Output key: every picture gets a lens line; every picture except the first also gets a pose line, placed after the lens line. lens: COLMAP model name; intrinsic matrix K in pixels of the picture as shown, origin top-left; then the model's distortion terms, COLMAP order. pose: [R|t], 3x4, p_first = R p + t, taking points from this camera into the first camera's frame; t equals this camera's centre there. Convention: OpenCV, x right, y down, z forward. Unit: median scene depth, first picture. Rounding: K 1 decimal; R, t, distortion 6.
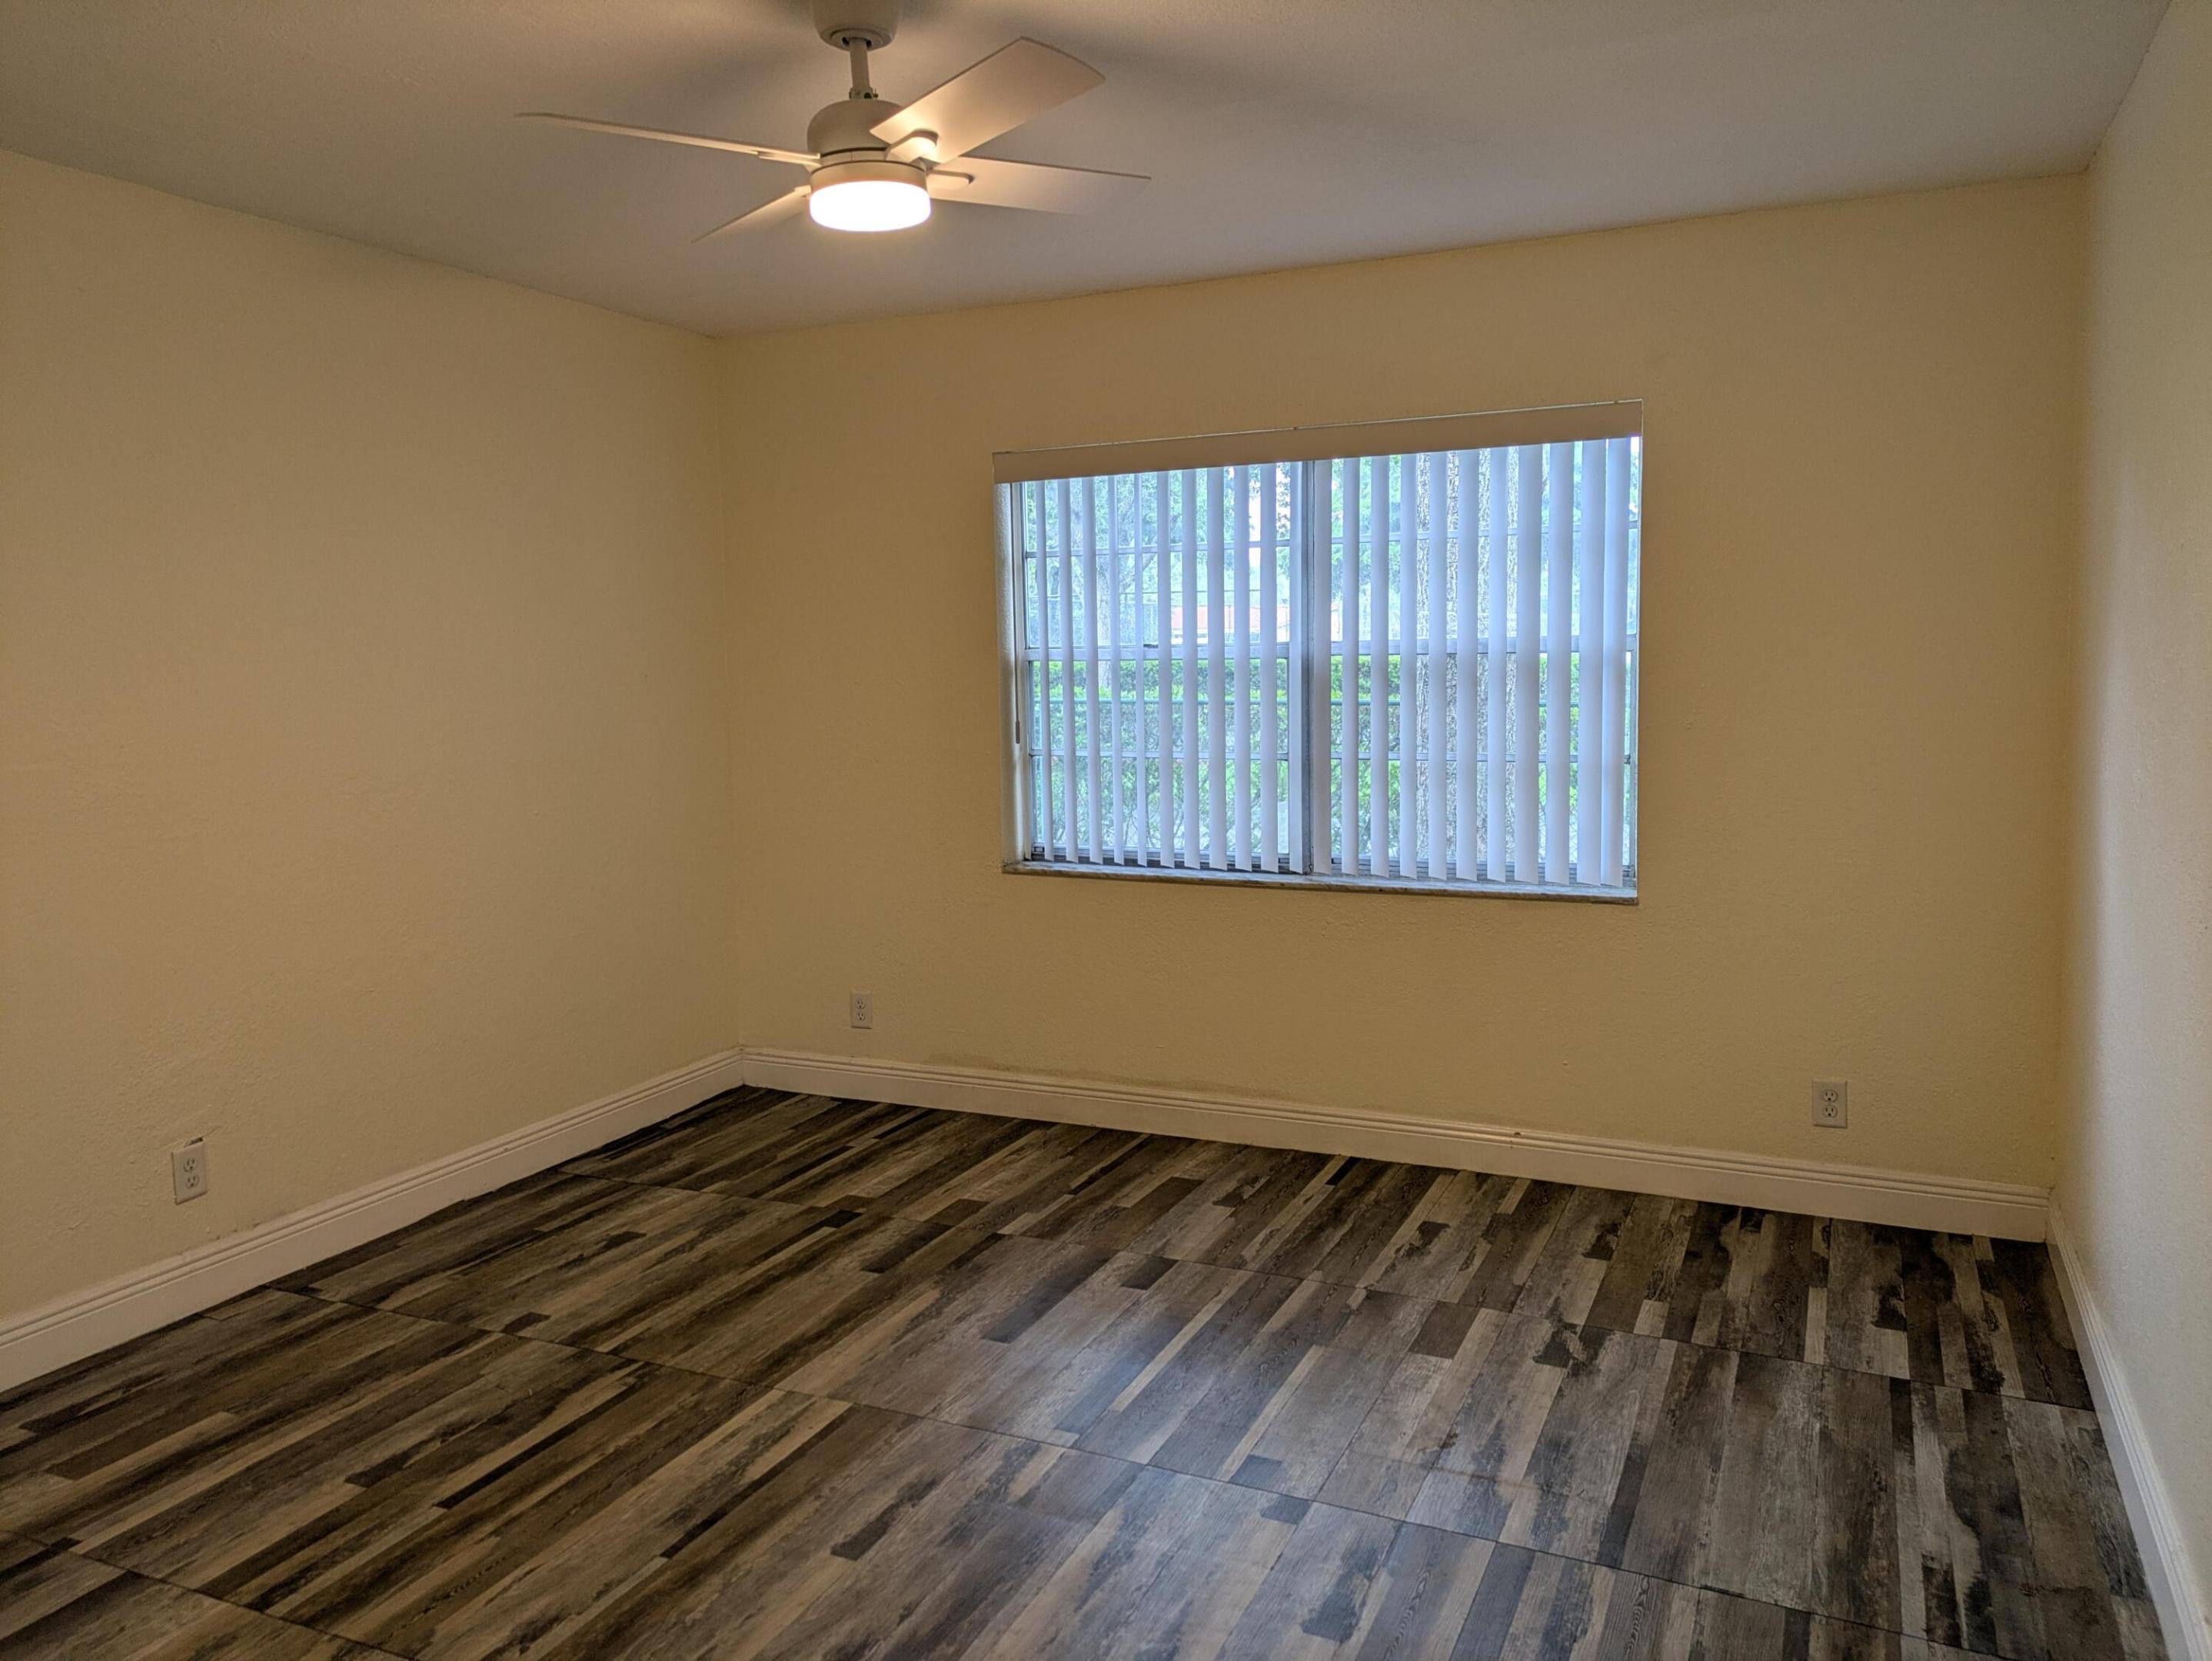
lens RADIAL K [[1635.3, 0, 1086.5], [0, 1635.3, 783.9], [0, 0, 1]] dist [0.051145, -0.029286]
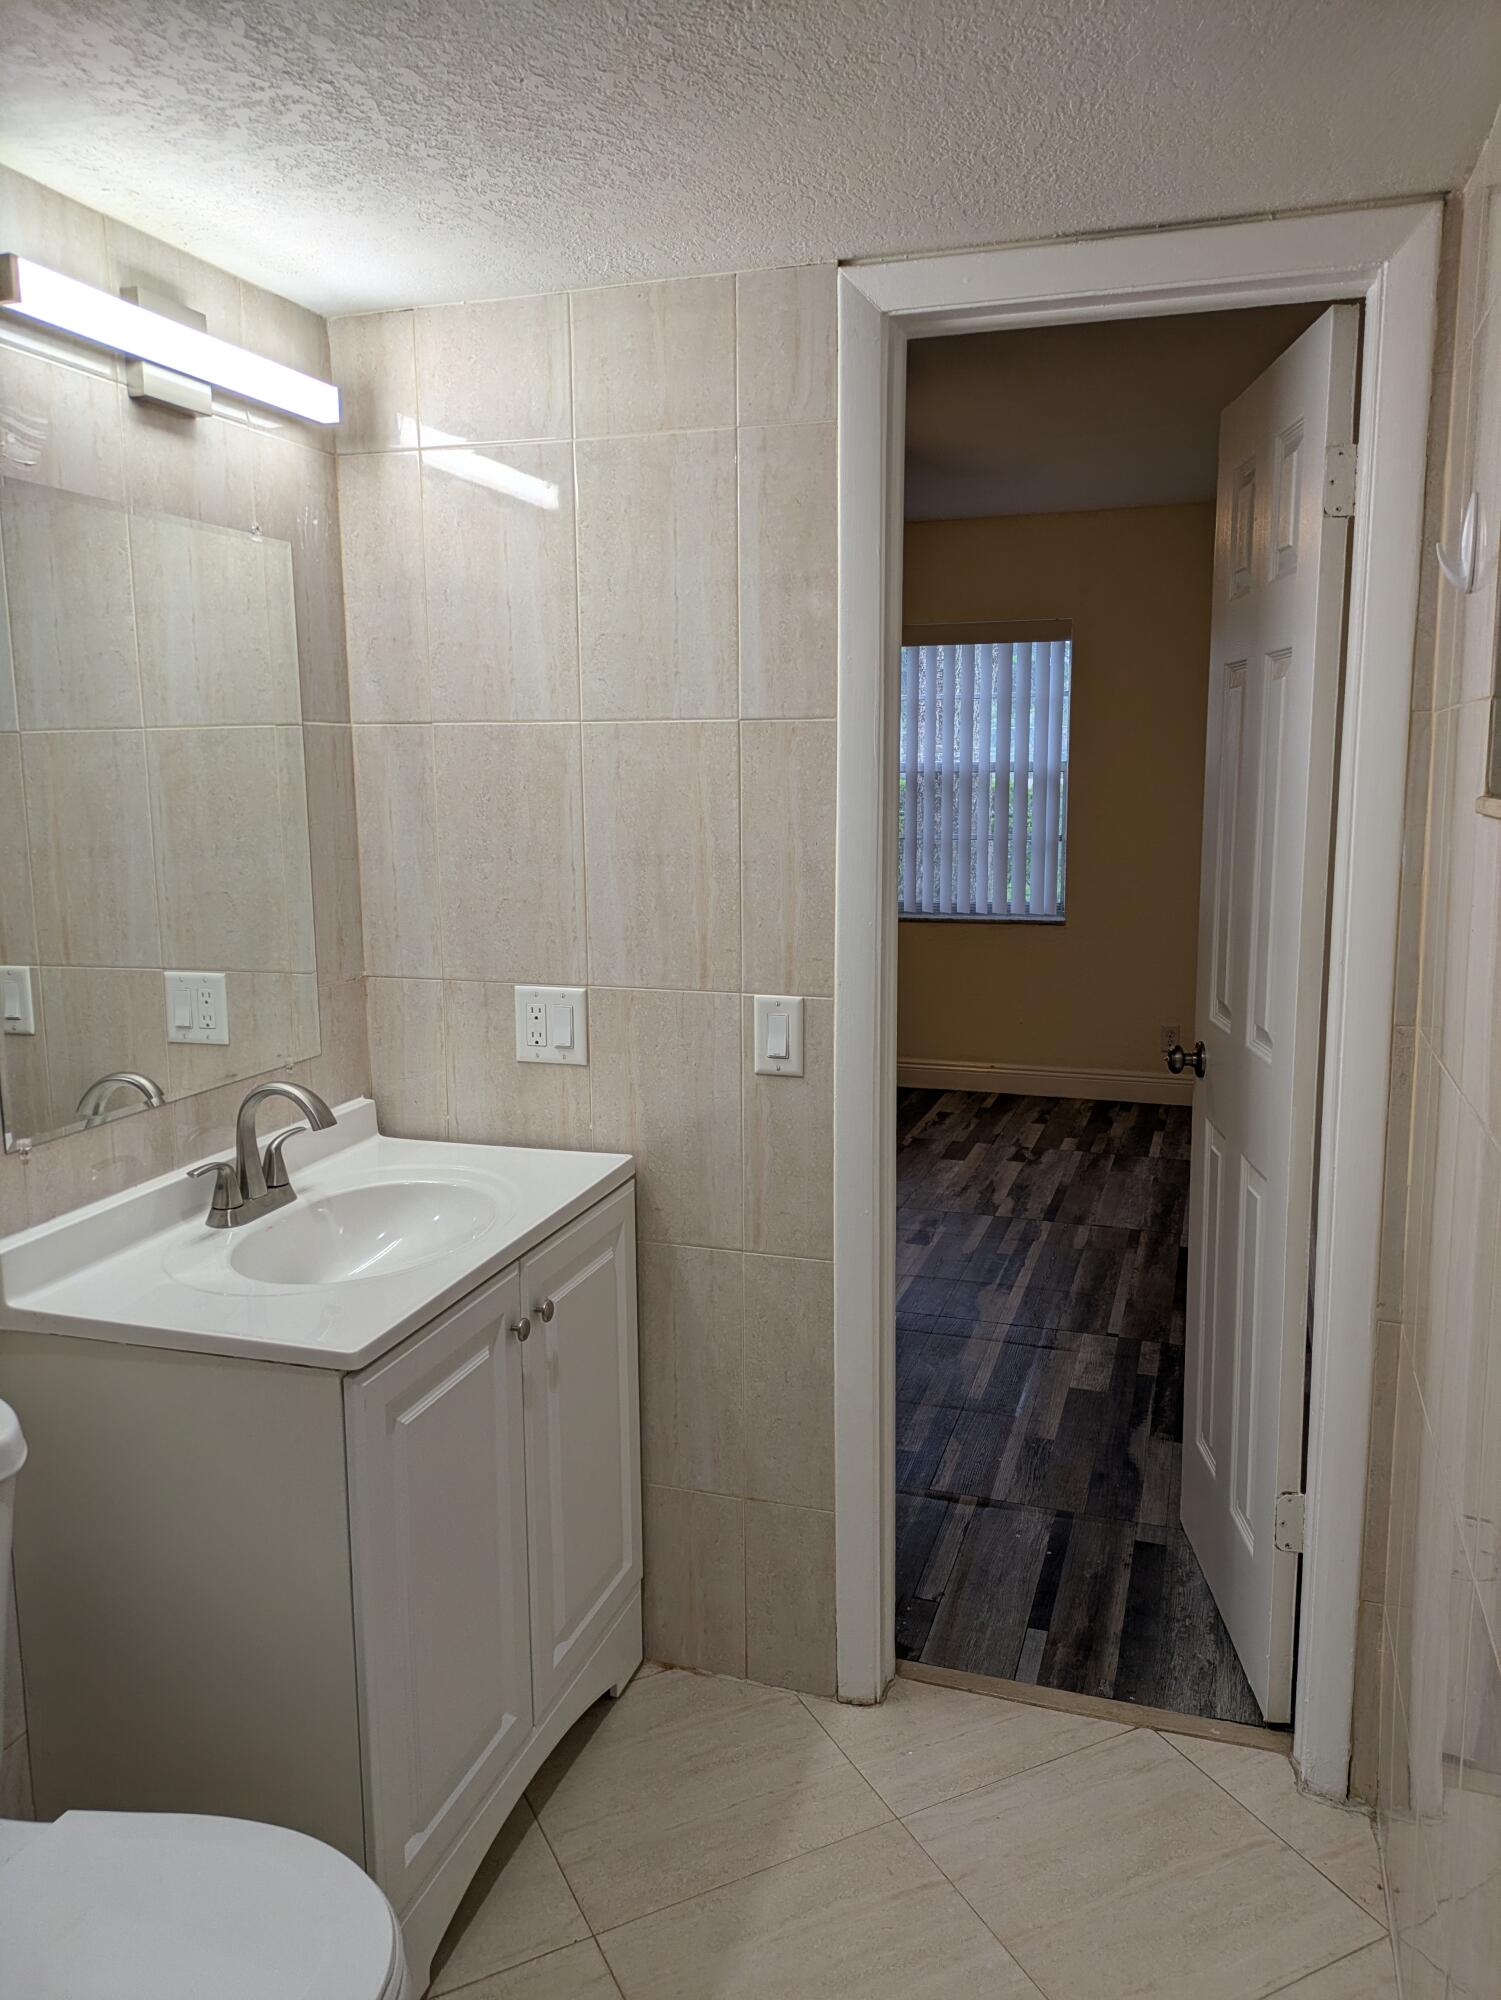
lens RADIAL K [[1478.5, 0, 755.5], [0, 1478.5, 992.4], [0, 0, 1]] dist [0.051145, -0.029286]
pose [[0.992302, -0.005189, 0.123735, -0.171734], [-0.002788, 0.997933, 0.064207, 0.048571], [-0.123812, -0.064058, 0.990236, -0.478654]]
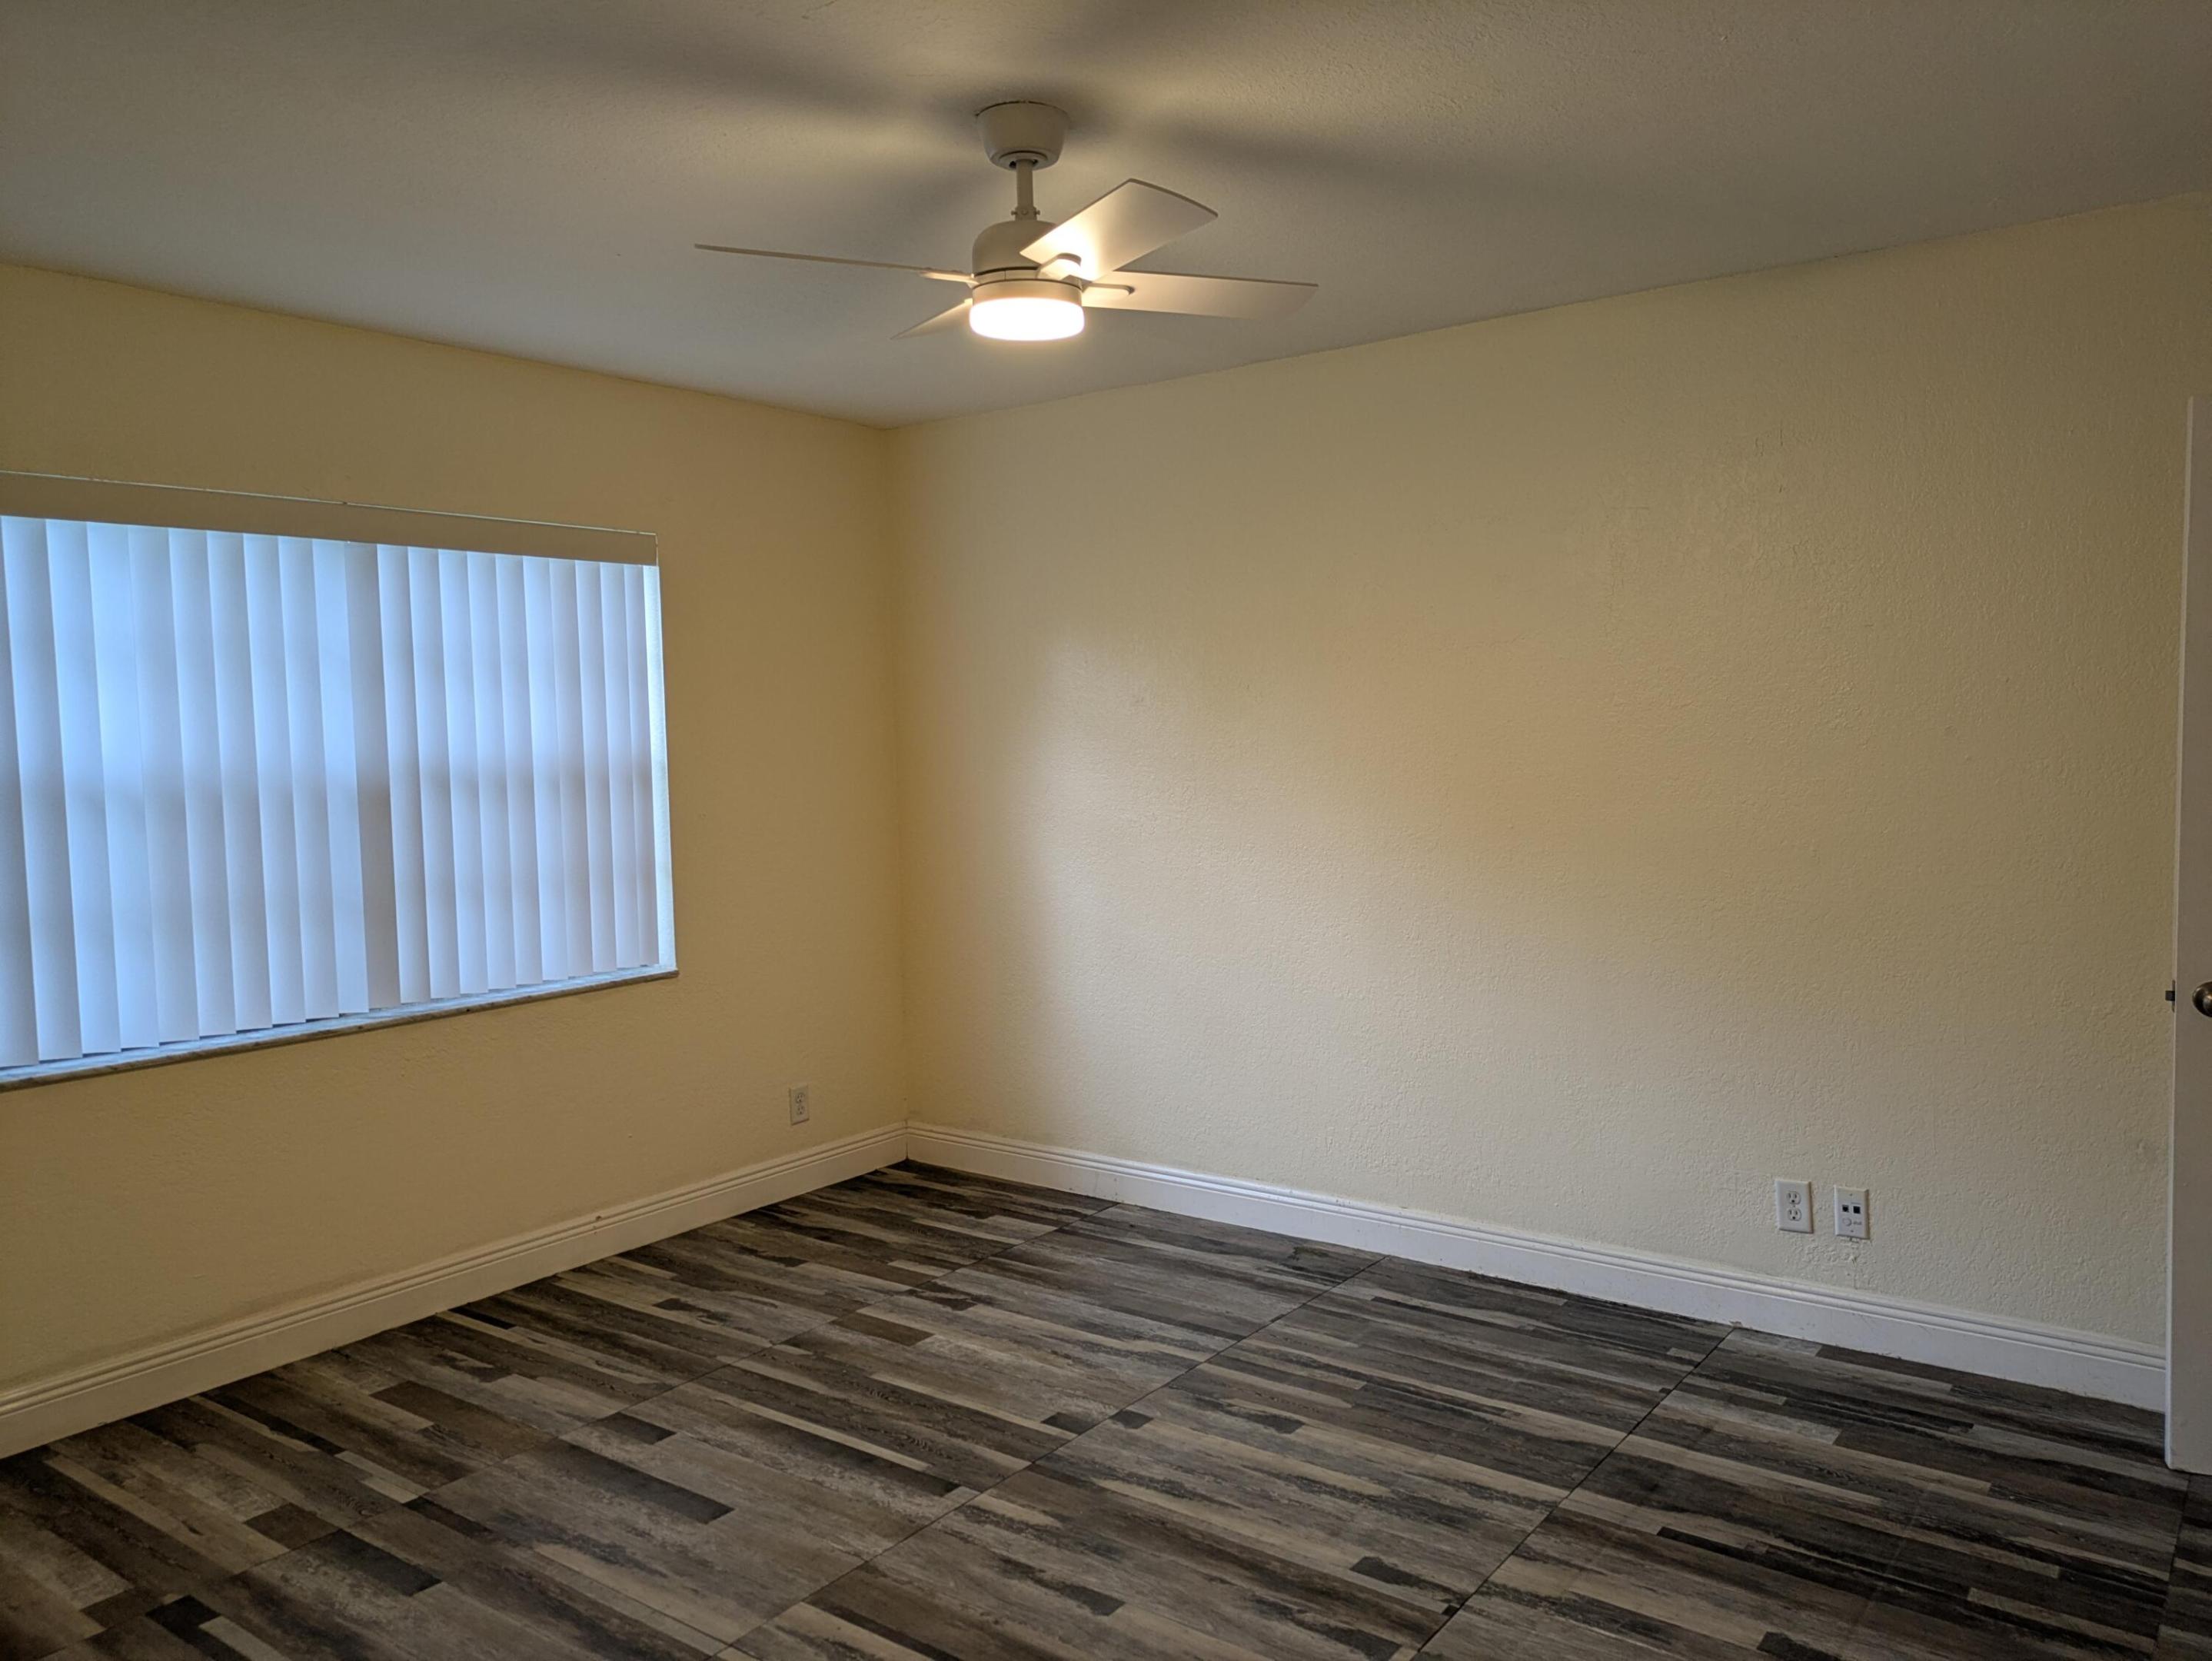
lens RADIAL K [[1635.3, 0, 1115.4], [0, 1635.3, 879.9], [0, 0, 1]] dist [0.051145, -0.029286]
pose [[0.200248, -0.083498, 0.976181, -0.744776], [0.099318, 0.992959, 0.064560, -0.039027], [-0.974698, 0.084025, 0.207131, 0.490523]]
